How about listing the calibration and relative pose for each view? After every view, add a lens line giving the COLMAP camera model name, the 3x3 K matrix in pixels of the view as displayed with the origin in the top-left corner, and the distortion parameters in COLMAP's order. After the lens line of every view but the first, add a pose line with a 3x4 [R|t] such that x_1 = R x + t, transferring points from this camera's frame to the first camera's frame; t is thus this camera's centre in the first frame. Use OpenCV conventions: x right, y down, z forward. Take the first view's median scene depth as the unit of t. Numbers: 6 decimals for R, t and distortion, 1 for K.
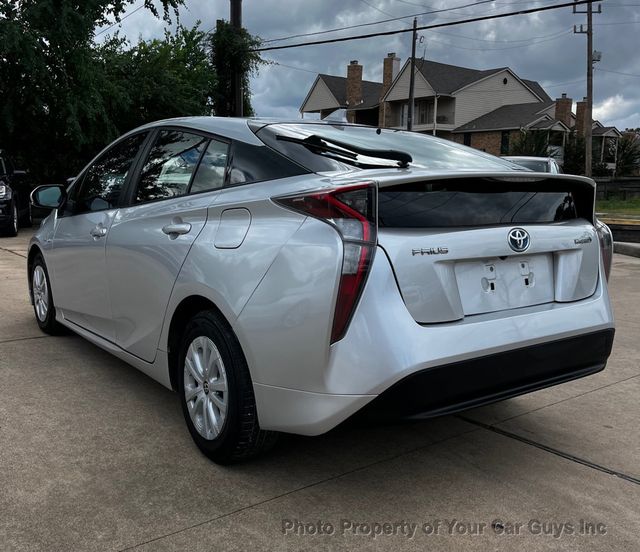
lens RADIAL K [[642.8, 0, 321.4], [0, 642.8, 292.4], [0, 0, 1]] dist [0.012999, 0.024214]
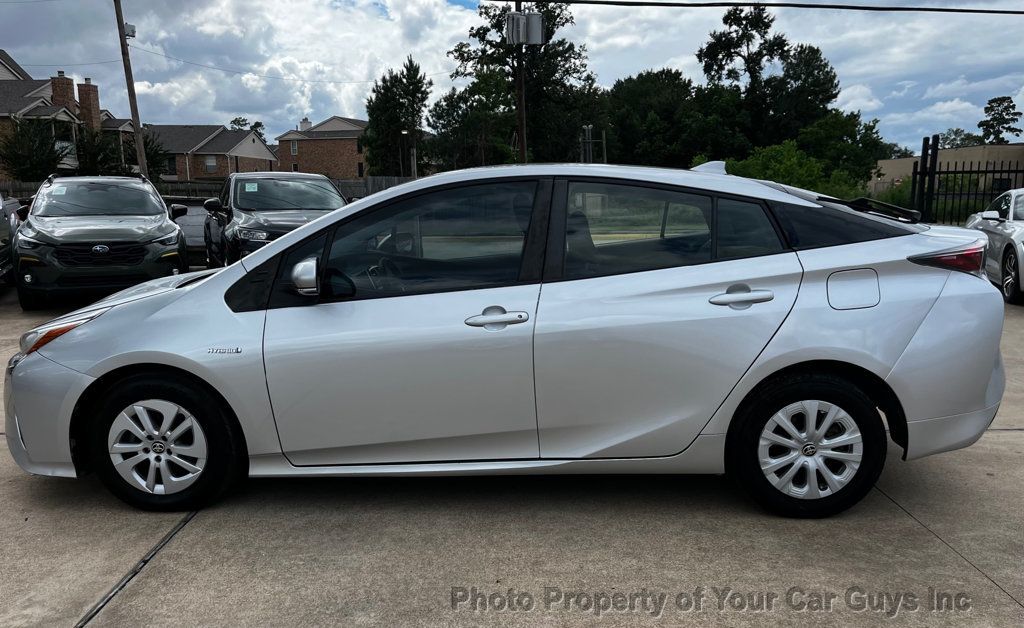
lens RADIAL K [[783.5, 0, 512.7], [0, 783.5, 360.5], [0, 0, 1]] dist [0.078671, -0.114359]
pose [[0.628114, -0.182815, 0.756341, -1.209070], [0.146929, 0.982388, 0.115433, -0.175057], [-0.764123, 0.038623, 0.643913, 0.480794]]
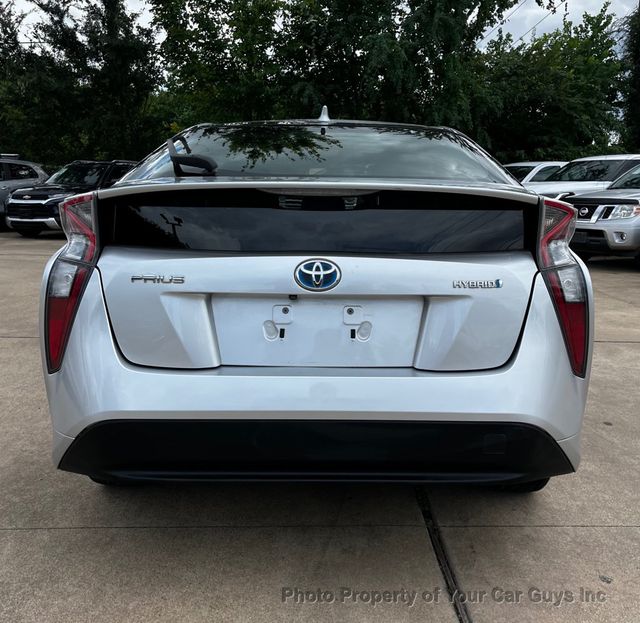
lens RADIAL K [[692.5, 0, 335.8], [0, 692.5, 323.6], [0, 0, 1]] dist [0.033280, -0.021946]
pose [[0.817848, 0.111872, -0.564455, 0.601506], [-0.102136, 0.993566, 0.048933, -0.051853], [0.566297, 0.017631, 0.824012, 0.281093]]
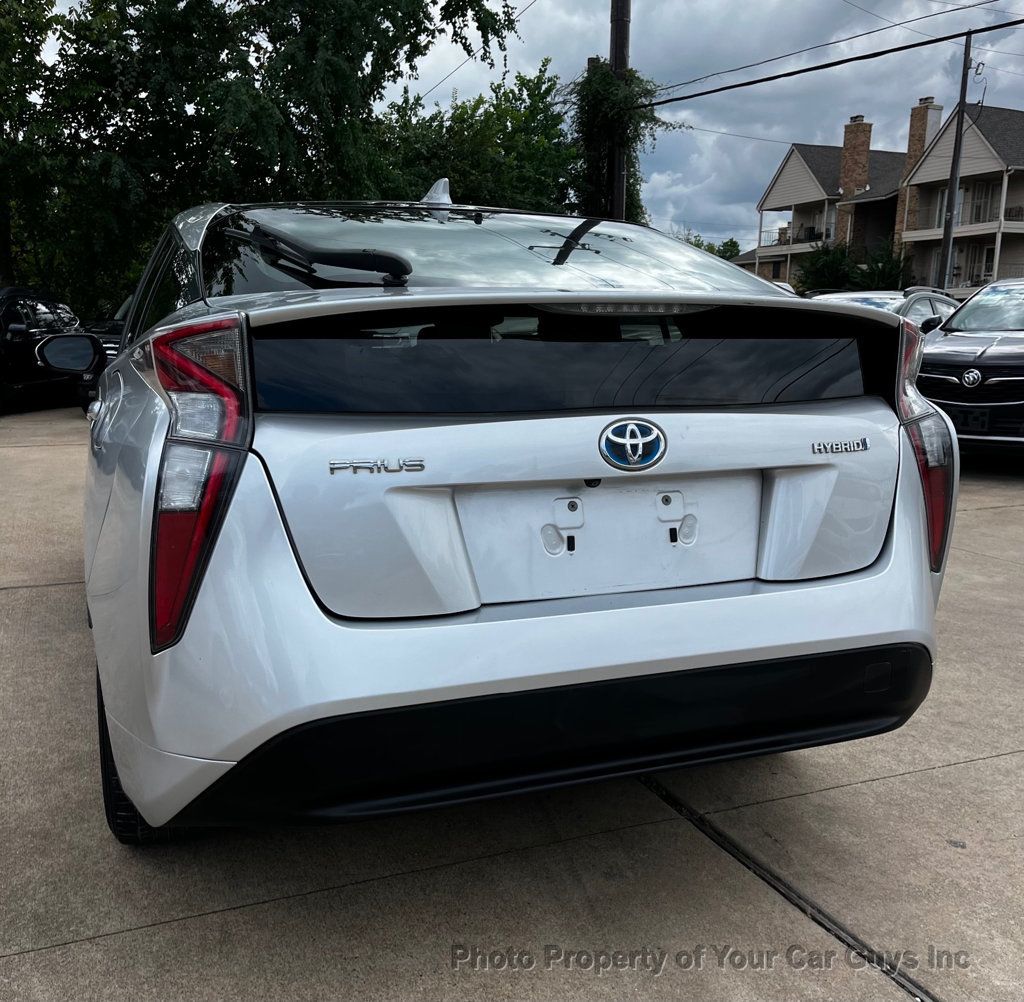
lens RADIAL K [[1028.5, 0, 517.3], [0, 1028.5, 570.3], [0, 0, 1]] dist [0.036301, -0.027095]
pose [[0.967115, 0.049632, -0.249450, 0.321275], [-0.035158, 0.997447, 0.062150, -0.026871], [0.251898, -0.051336, 0.966391, 0.207866]]
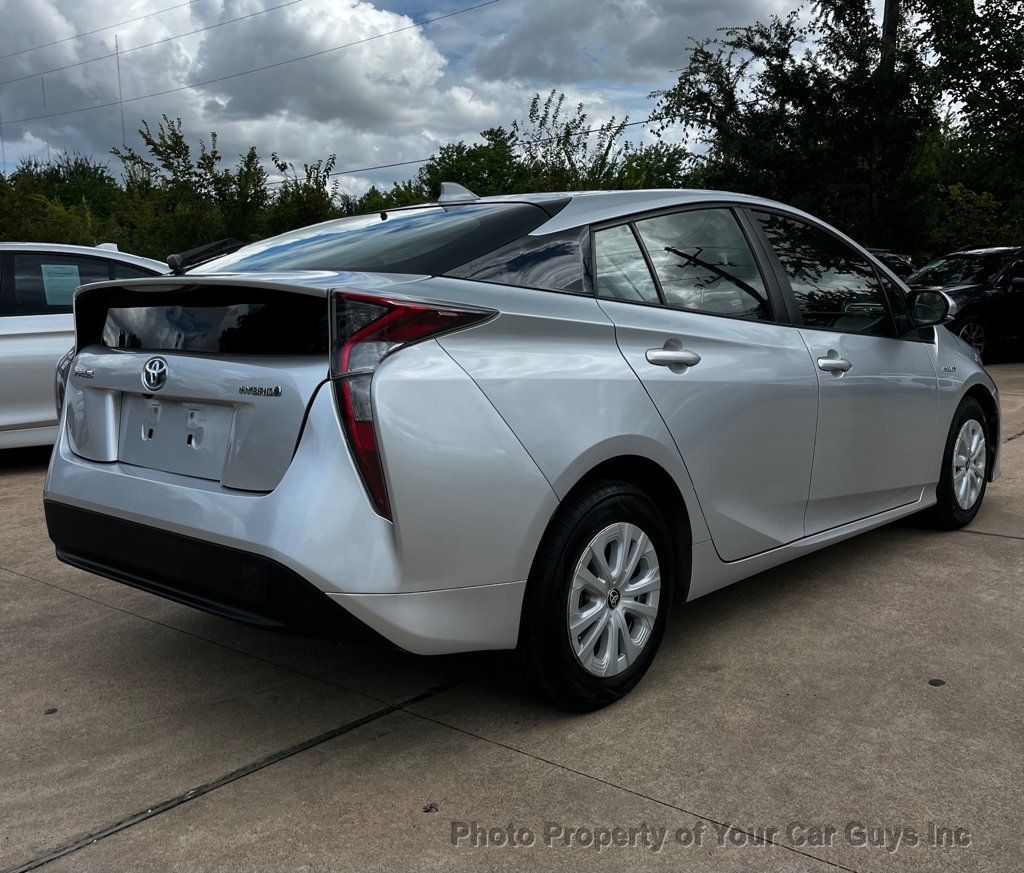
lens RADIAL K [[1021.7, 0, 504.0], [0, 1021.7, 450.8], [0, 0, 1]] dist [-0.009534, 0.091102]
pose [[0.221147, 0.137951, -0.965434, 1.156714], [-0.145010, 0.983592, 0.107328, -0.135345], [0.964399, 0.116262, 0.237523, 0.863258]]
